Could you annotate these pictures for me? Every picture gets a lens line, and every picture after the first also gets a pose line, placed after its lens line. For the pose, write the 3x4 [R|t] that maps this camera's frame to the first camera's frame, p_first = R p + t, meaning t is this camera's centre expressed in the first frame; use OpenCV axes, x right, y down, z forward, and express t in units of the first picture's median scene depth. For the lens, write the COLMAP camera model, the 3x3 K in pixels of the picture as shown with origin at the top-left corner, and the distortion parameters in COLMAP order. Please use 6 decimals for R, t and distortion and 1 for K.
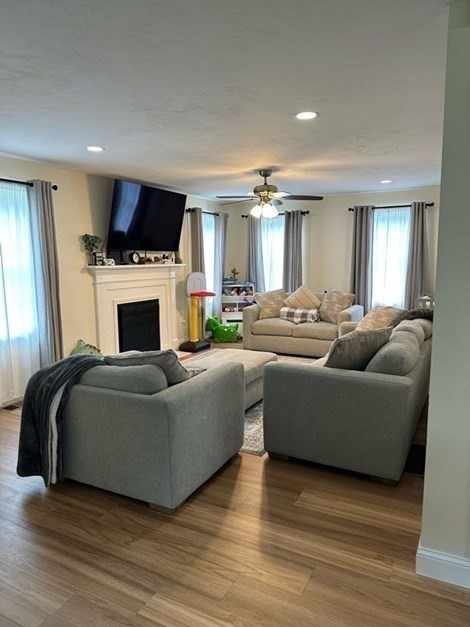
lens RADIAL K [[437.9, 0, 237.1], [0, 437.9, 315.6], [0, 0, 1]] dist [0.108576, -0.003315]
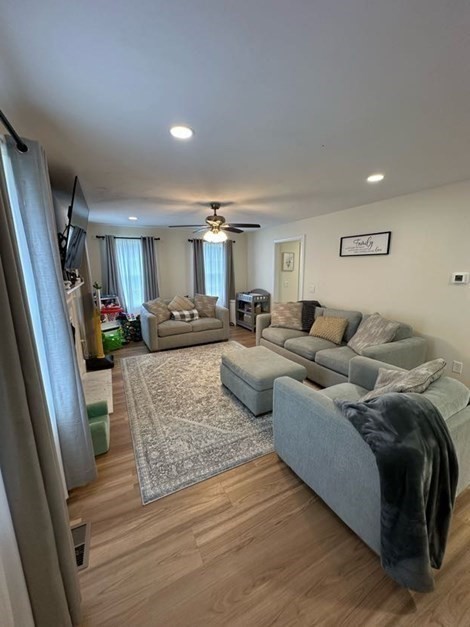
lens RADIAL K [[251.0, 0, 234.9], [0, 251.0, 313.2], [0, 0, 1]] dist [0.002552, 0.000033]
pose [[0.585573, -0.151983, 0.796244, -0.389093], [0.116553, 0.987846, 0.102839, -0.071930], [-0.802197, 0.032585, 0.596170, 0.424791]]
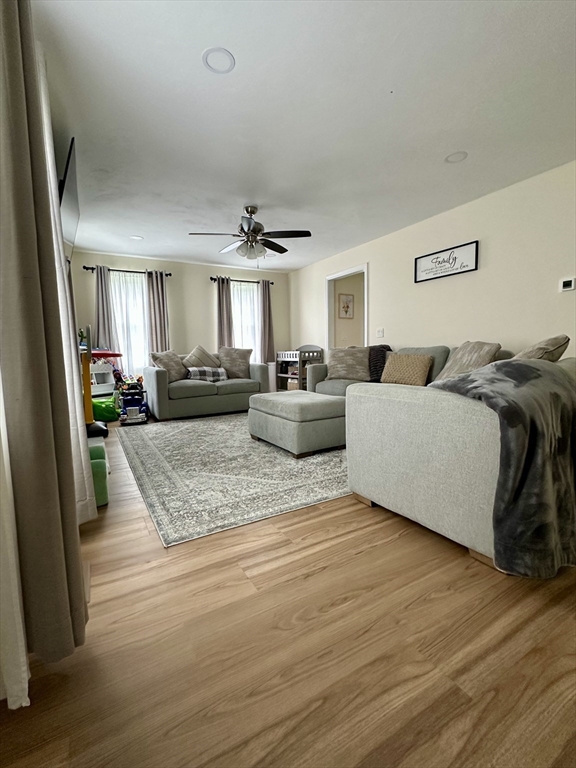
lens RADIAL K [[353.5, 0, 286.4], [0, 353.5, 384.7], [0, 0, 1]] dist [-0.002222, 0.000296]
pose [[0.541514, -0.083175, 0.836567, -0.423959], [0.130809, 0.991310, 0.013887, 0.033416], [-0.830453, 0.101910, 0.547689, 0.438721]]
